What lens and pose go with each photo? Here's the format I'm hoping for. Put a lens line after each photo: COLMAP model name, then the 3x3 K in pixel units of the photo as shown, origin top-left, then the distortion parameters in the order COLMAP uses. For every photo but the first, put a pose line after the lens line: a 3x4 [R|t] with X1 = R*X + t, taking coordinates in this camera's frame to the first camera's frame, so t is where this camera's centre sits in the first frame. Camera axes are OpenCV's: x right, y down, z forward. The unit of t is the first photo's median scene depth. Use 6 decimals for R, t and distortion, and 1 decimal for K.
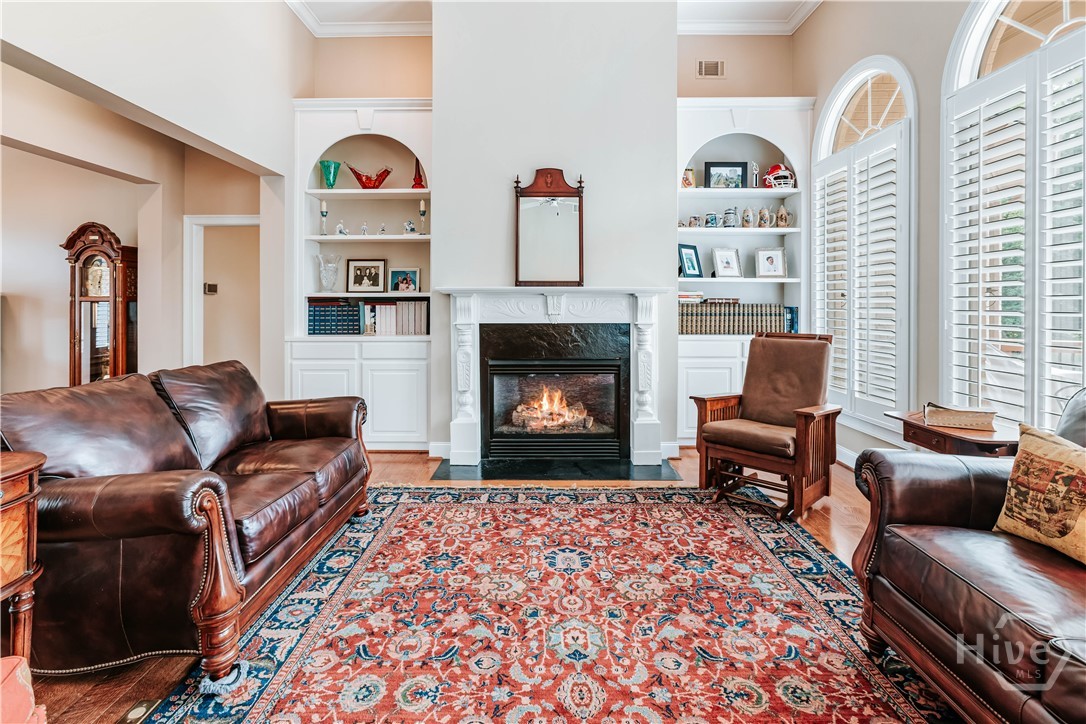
lens RADIAL K [[497.8, 0, 543.4], [0, 497.8, 313.8], [0, 0, 1]] dist [-0.022584, 0.000179]
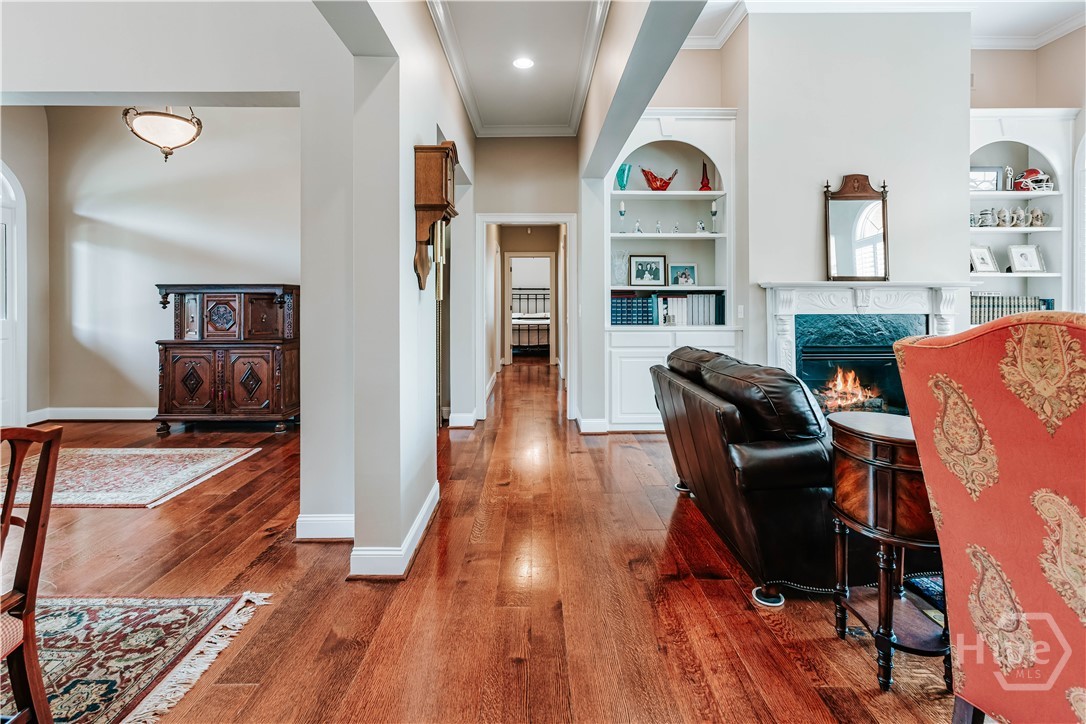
lens RADIAL K [[513.7, 0, 538.9], [0, 513.7, 303.0], [0, 0, 1]] dist [-0.001004, 0.000641]
pose [[0.999887, -0.000565, 0.015039, -0.644076], [0.000646, 0.999985, -0.005348, 0.000139], [-0.015036, 0.005357, 0.999873, -0.120142]]
